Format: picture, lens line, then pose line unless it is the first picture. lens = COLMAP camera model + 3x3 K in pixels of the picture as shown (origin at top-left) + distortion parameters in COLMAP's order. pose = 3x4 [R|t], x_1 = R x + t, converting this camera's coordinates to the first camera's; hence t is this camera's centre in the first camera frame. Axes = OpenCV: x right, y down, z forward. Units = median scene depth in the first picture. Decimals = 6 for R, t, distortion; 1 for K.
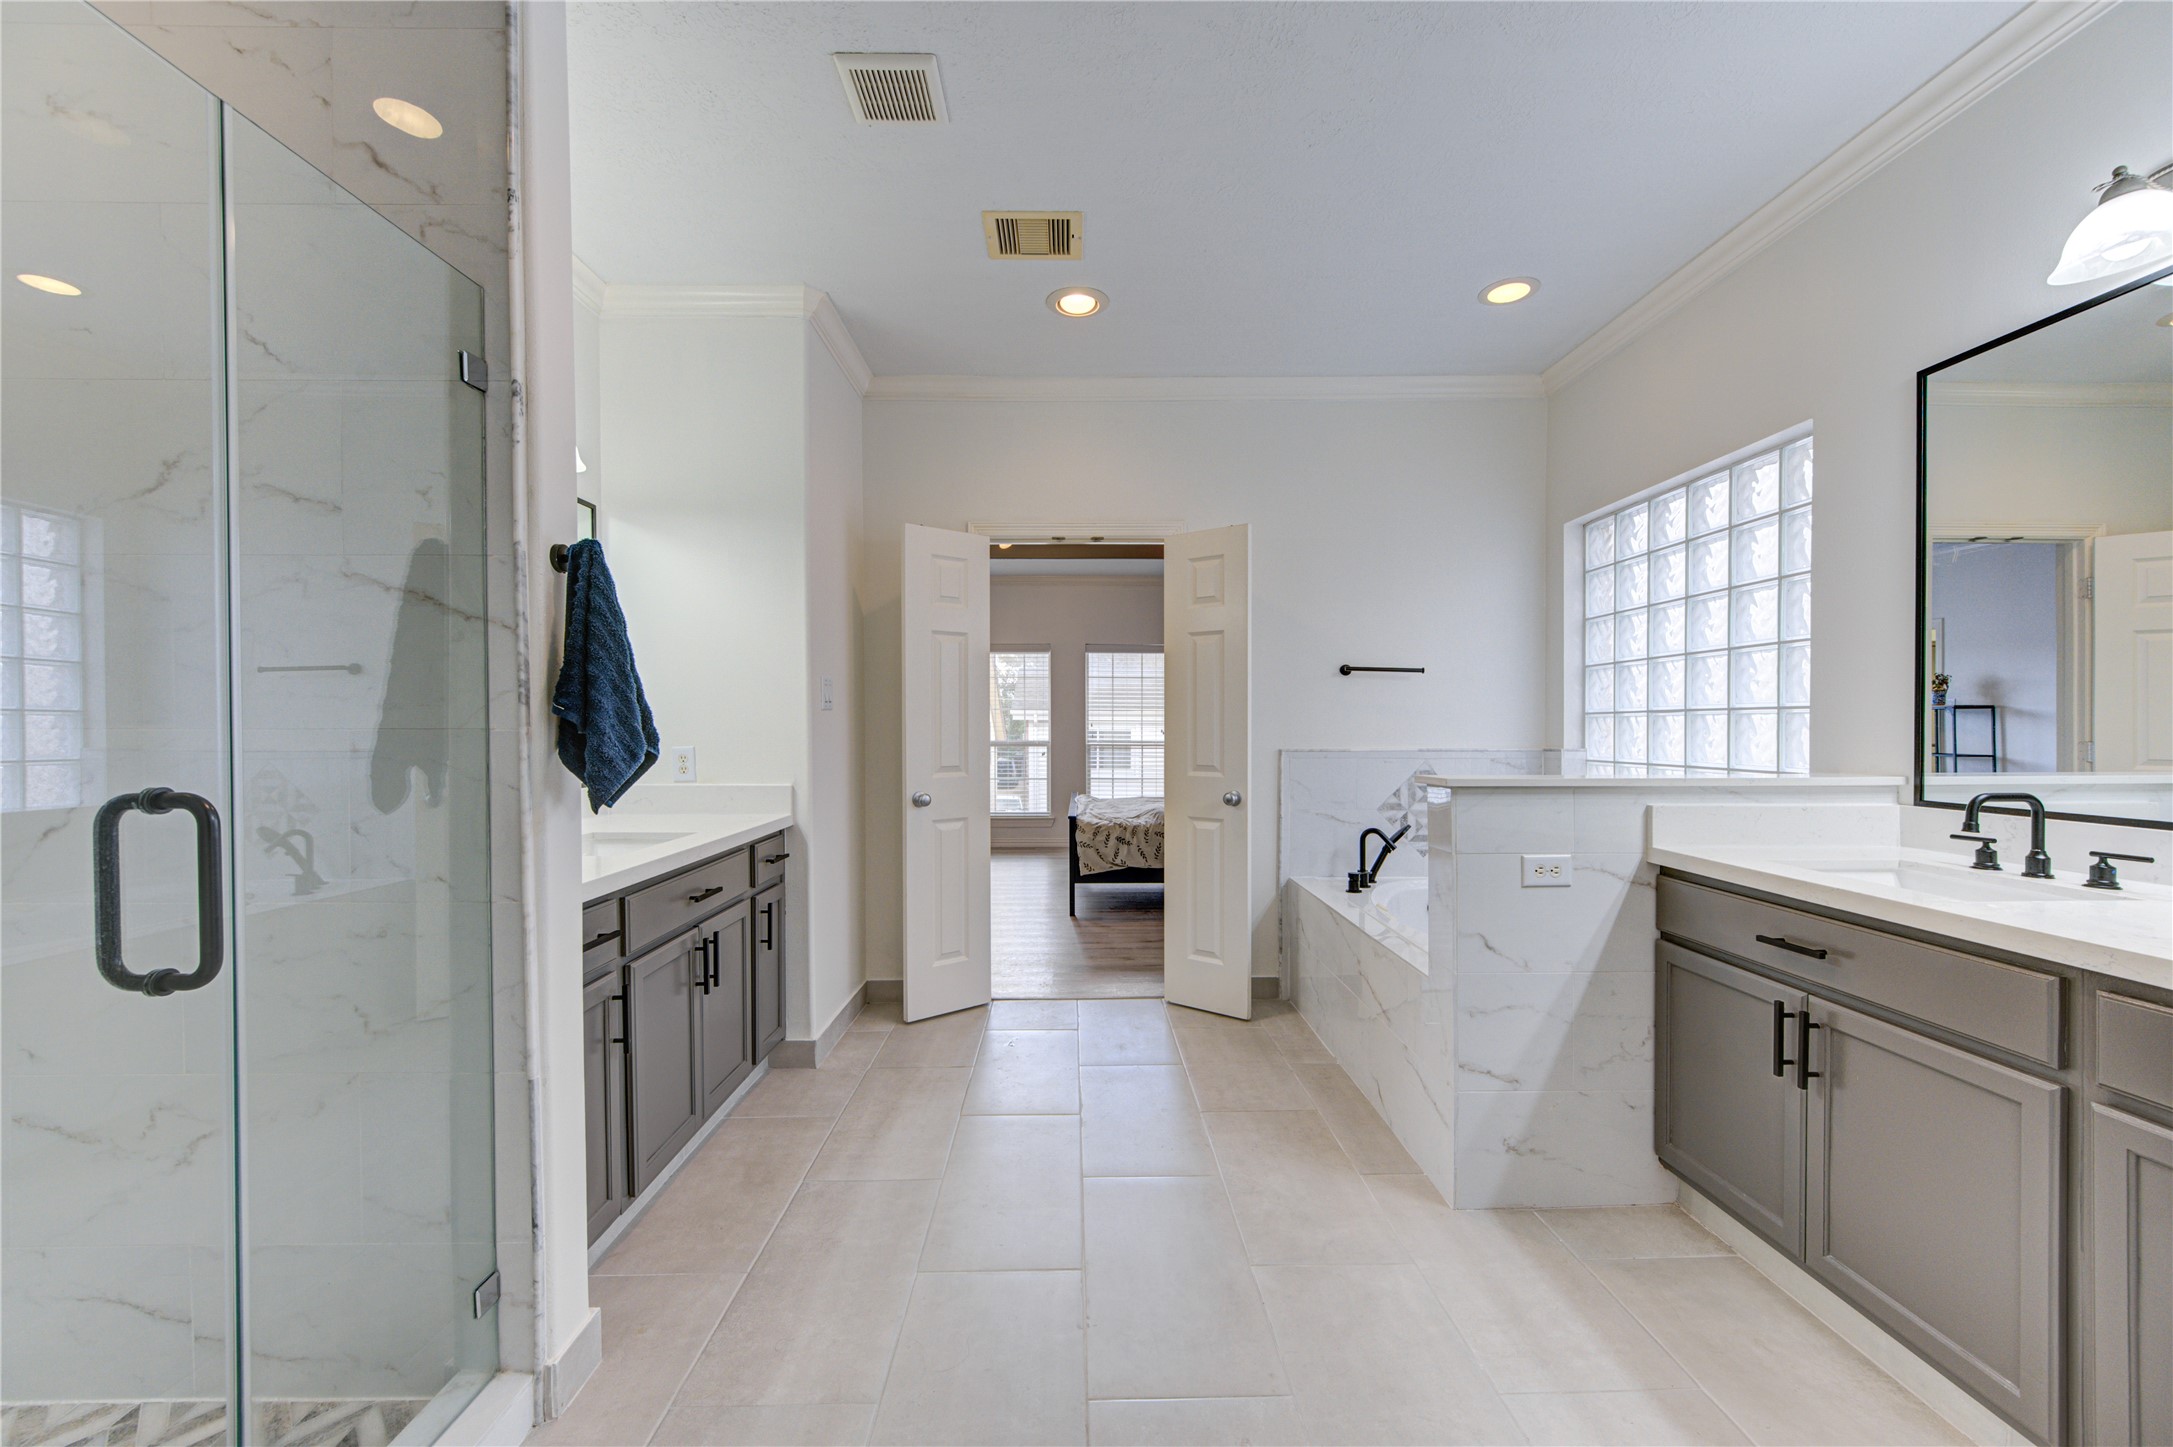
lens RADIAL K [[846.0, 0, 1089.7], [0, 846.0, 734.5], [0, 0, 1]] dist [0.002630, -0.000658]
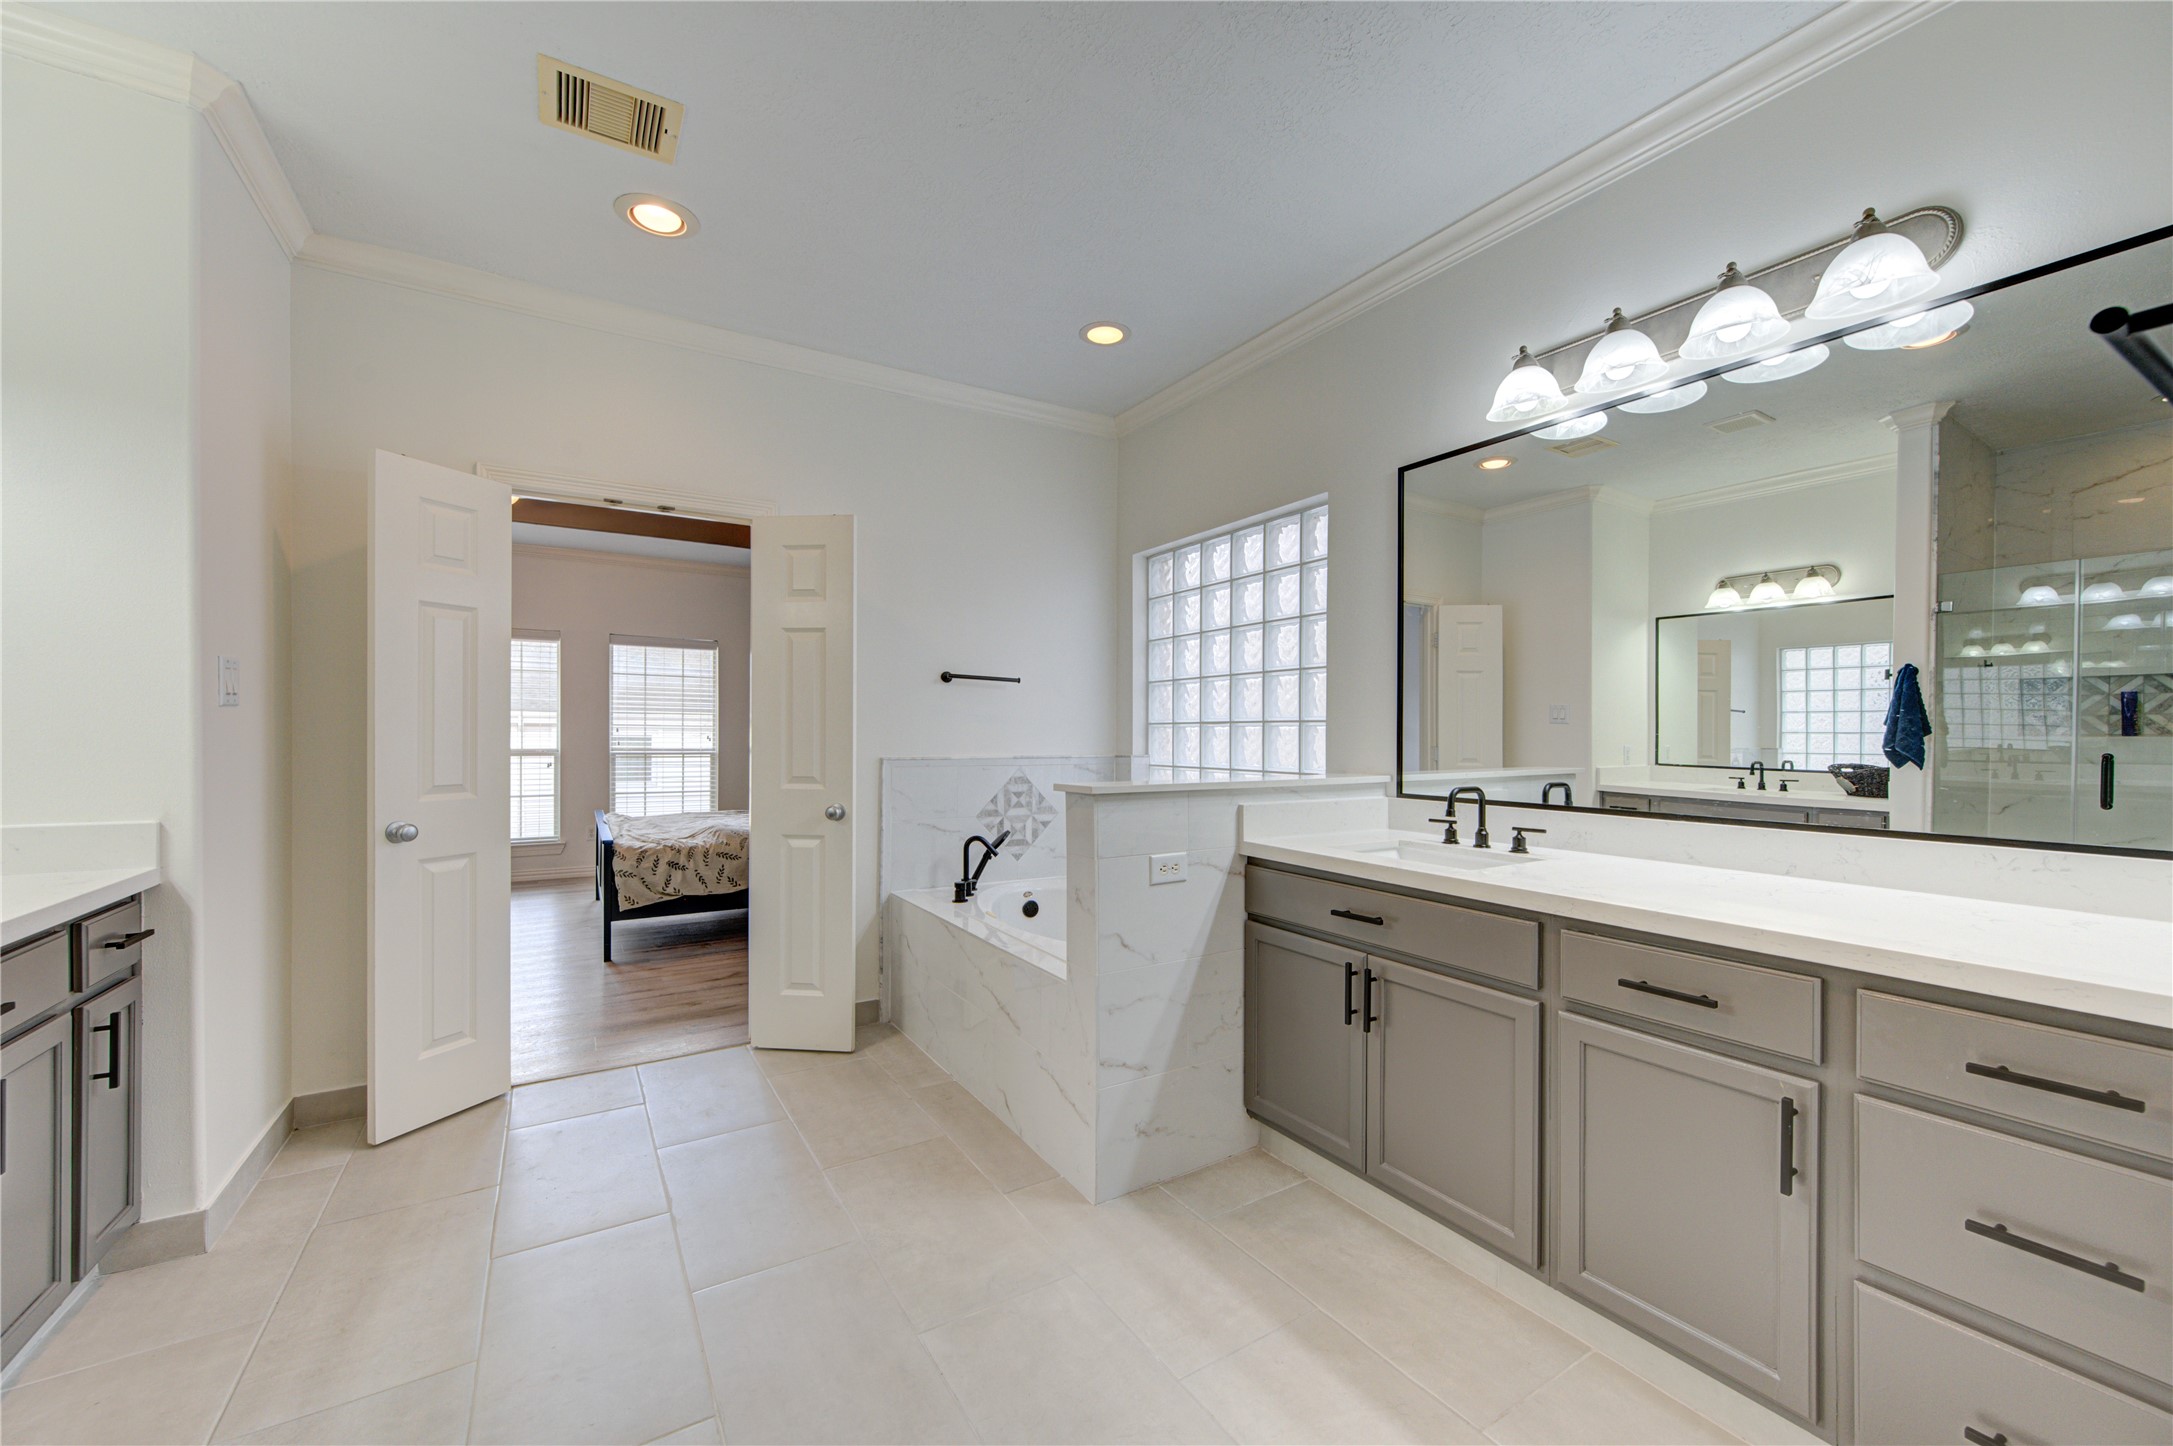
lens RADIAL K [[846.0, 0, 1089.7], [0, 846.0, 734.0], [0, 0, 1]] dist [0.002630, -0.000658]
pose [[0.858092, 0.004661, 0.513475, -0.075754], [-0.000754, 0.999969, -0.007818, -0.002506], [-0.513496, 0.006322, 0.858069, 0.083228]]
